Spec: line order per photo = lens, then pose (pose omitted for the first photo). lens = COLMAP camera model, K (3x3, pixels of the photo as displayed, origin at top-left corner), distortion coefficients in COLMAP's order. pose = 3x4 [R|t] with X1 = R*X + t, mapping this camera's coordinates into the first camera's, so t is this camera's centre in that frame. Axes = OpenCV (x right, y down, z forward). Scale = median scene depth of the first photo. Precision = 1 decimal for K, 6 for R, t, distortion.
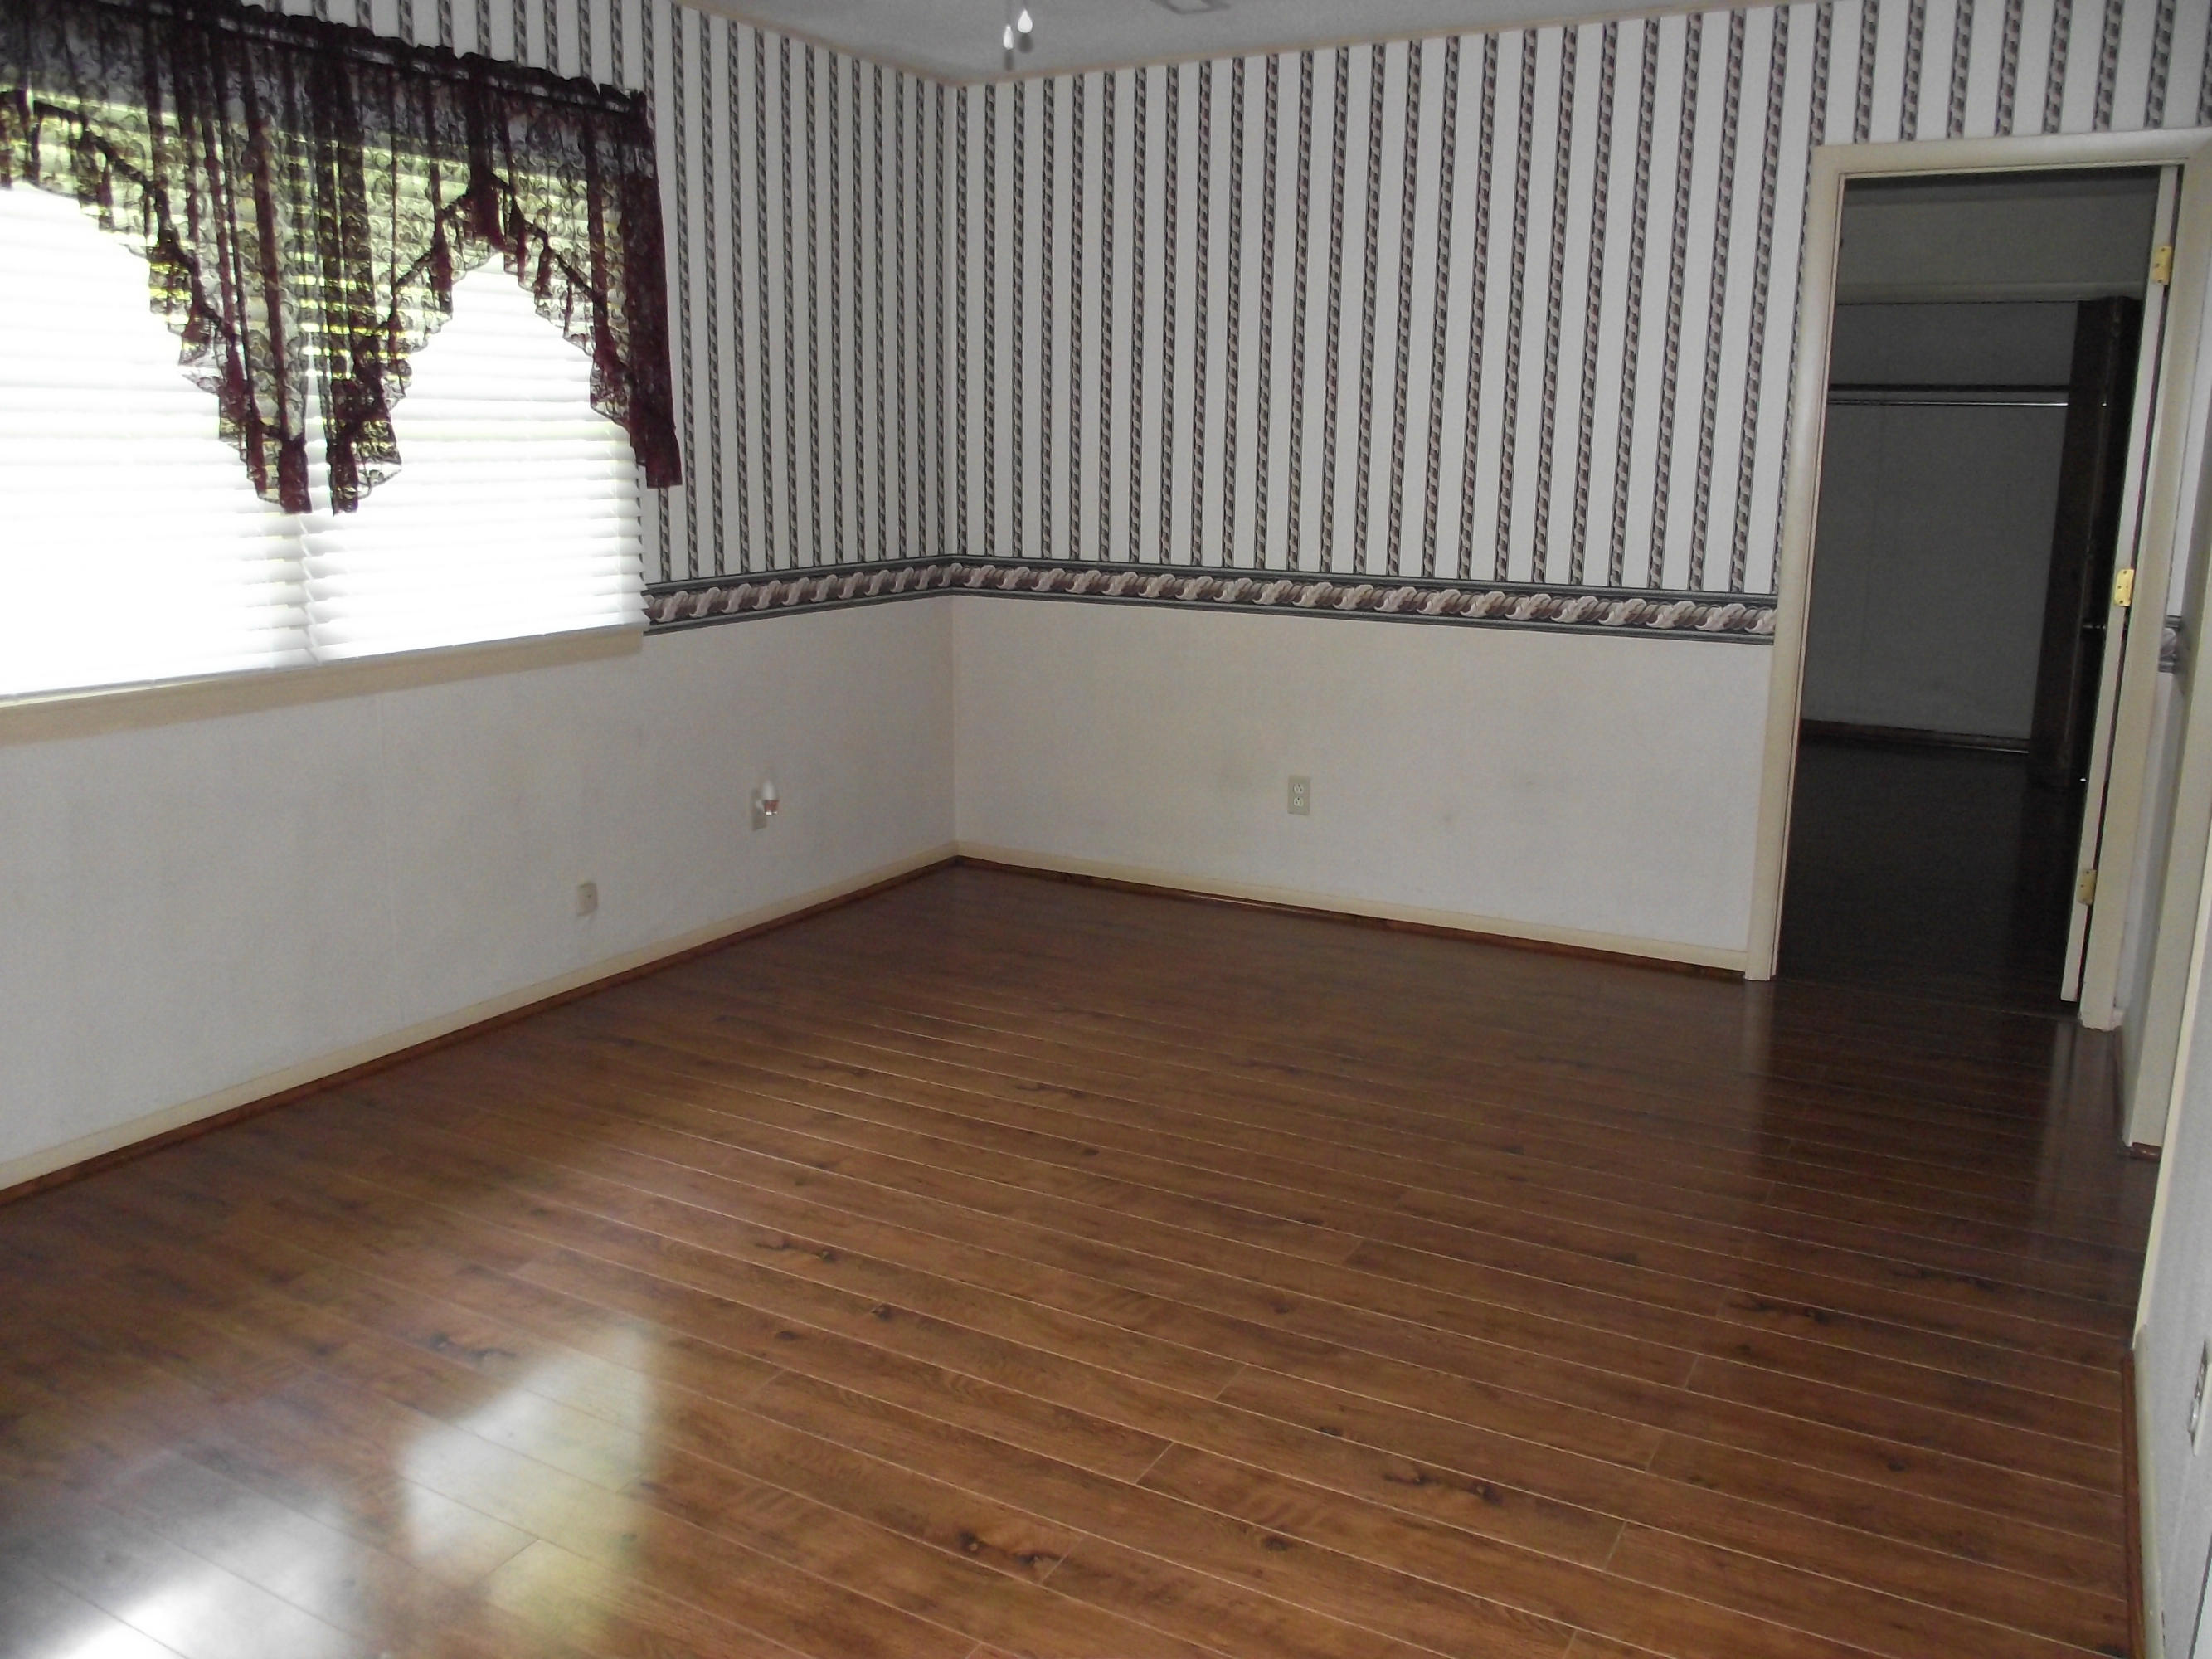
lens RADIAL K [[1764.1, 0, 1118.9], [0, 1764.1, 819.9], [0, 0, 1]] dist [-0.076237, 0.051881]
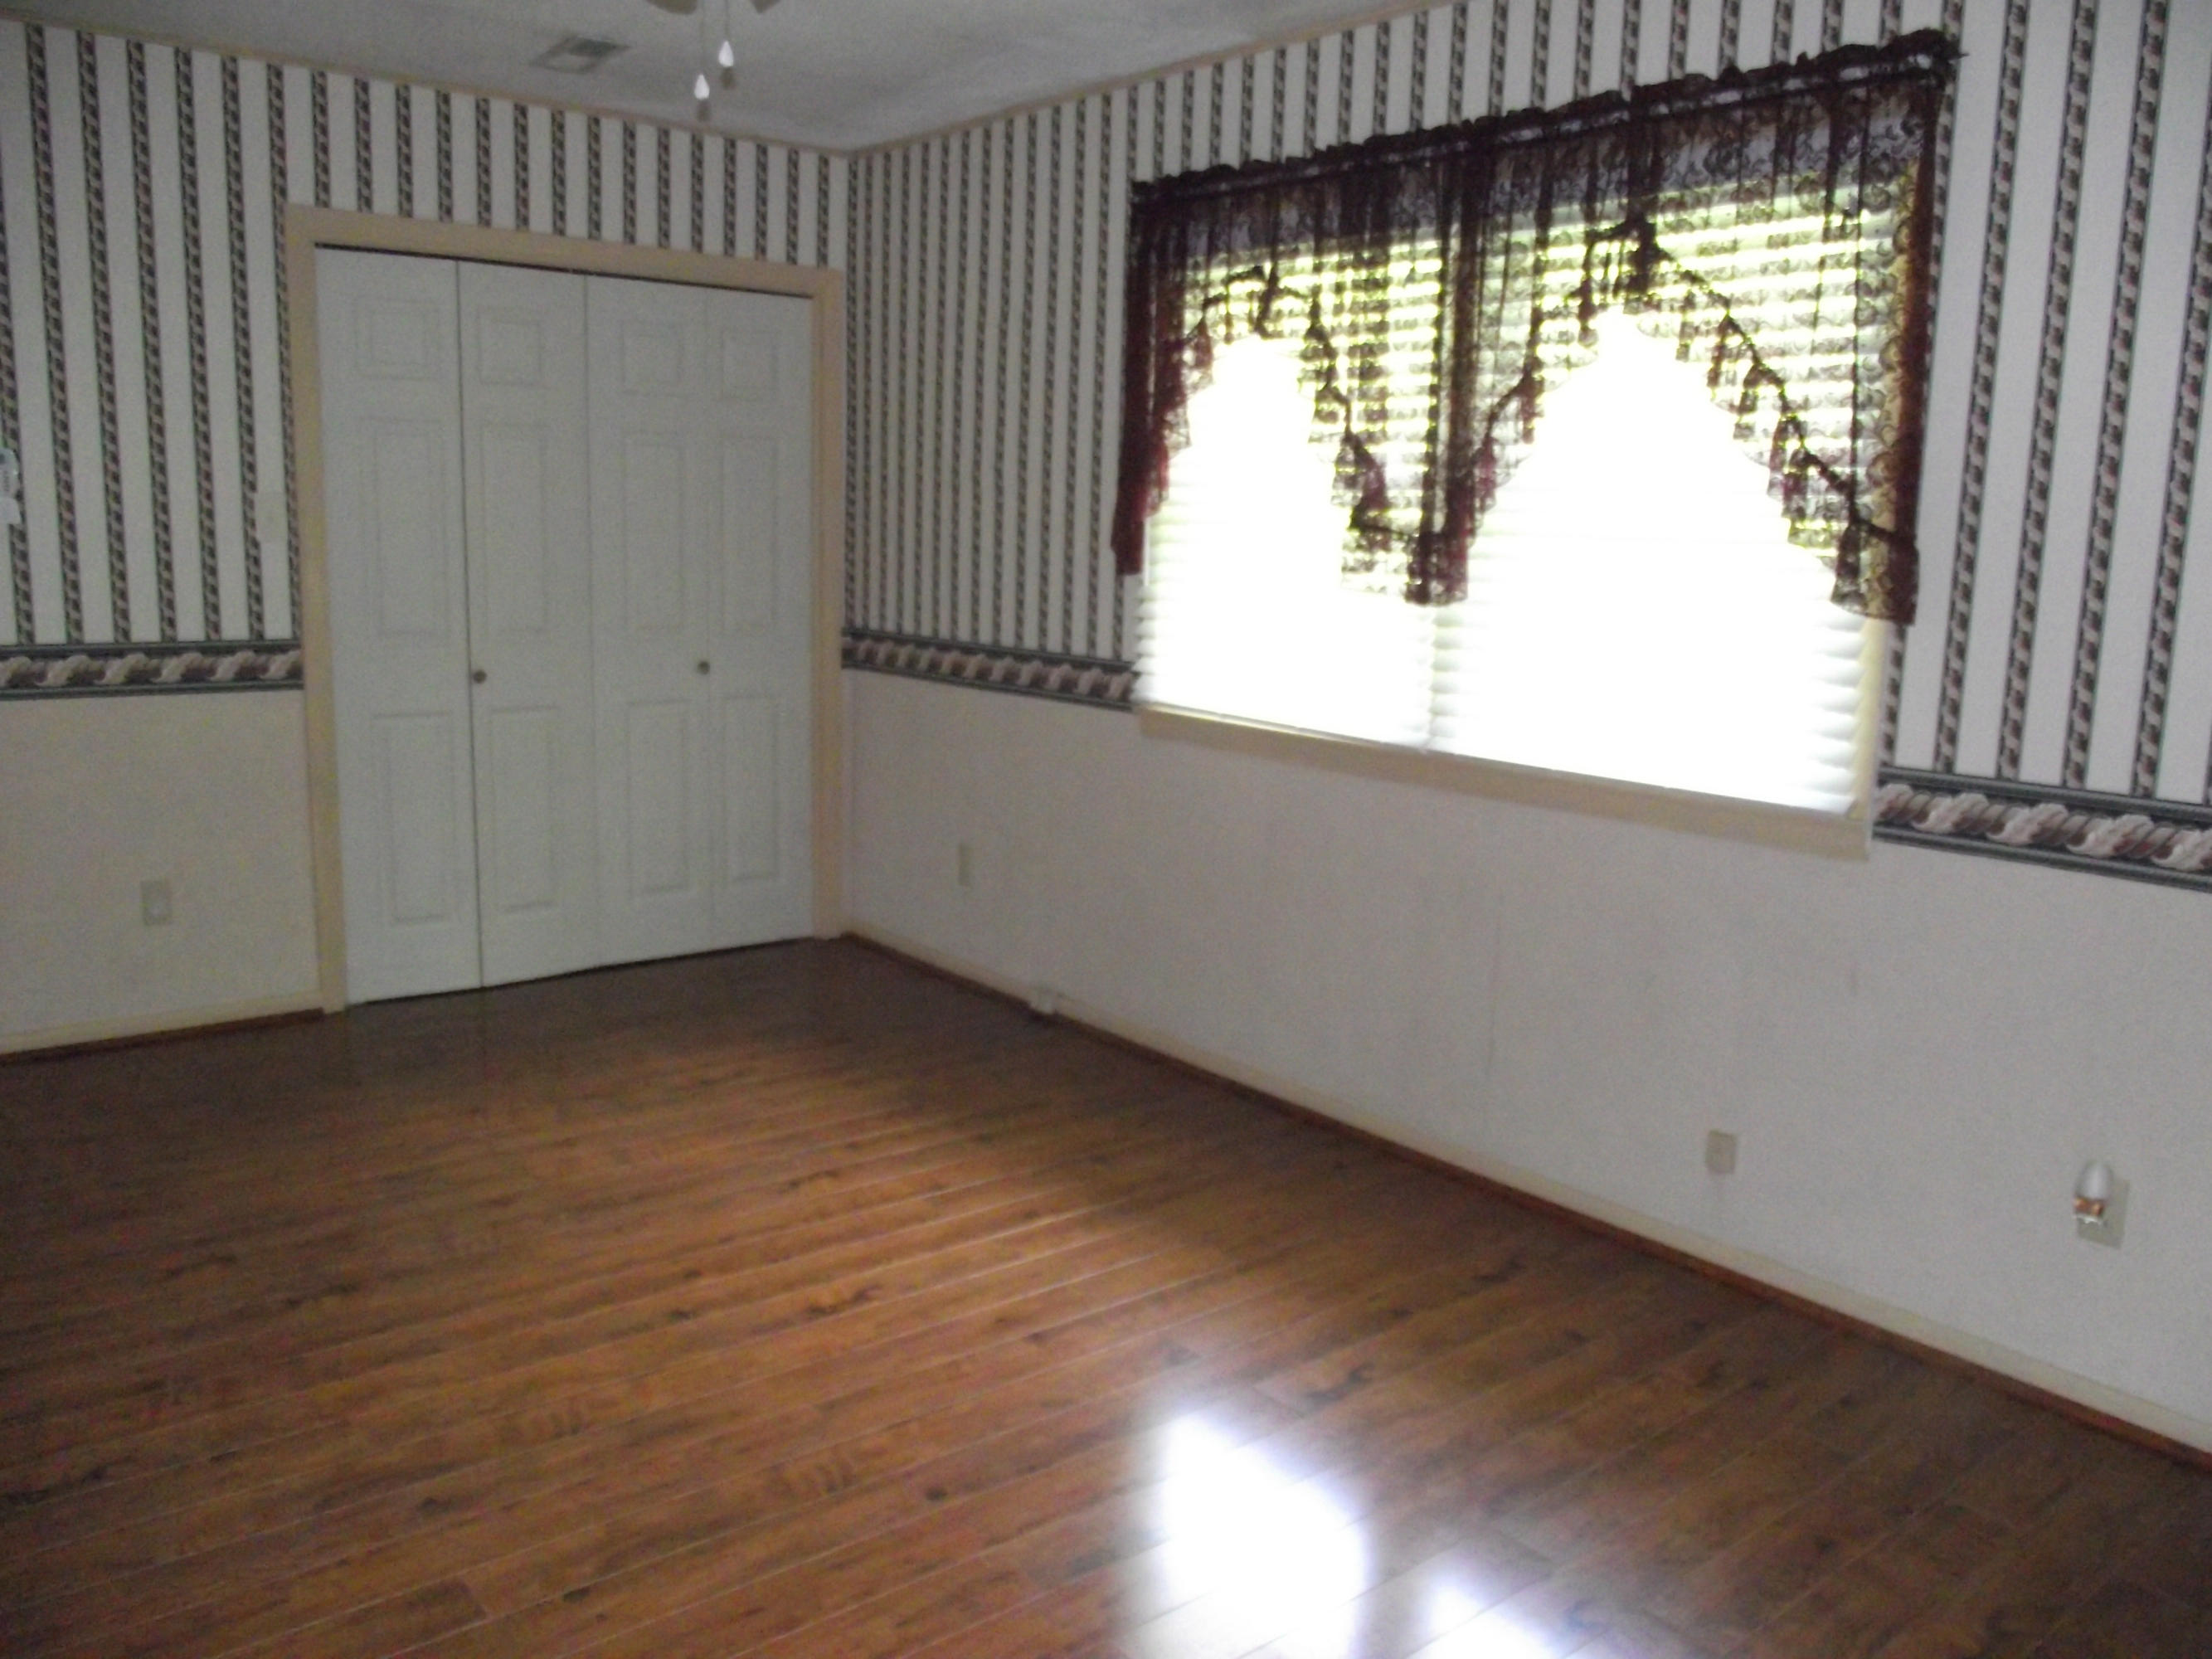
lens RADIAL K [[1764.1, 0, 1118.9], [0, 1764.1, 819.9], [0, 0, 1]] dist [-0.076237, 0.051881]
pose [[-0.377109, 0.134439, -0.916360, 0.622244], [-0.227983, 0.945490, 0.232535, -0.278293], [0.897671, 0.296605, -0.325903, 1.317896]]
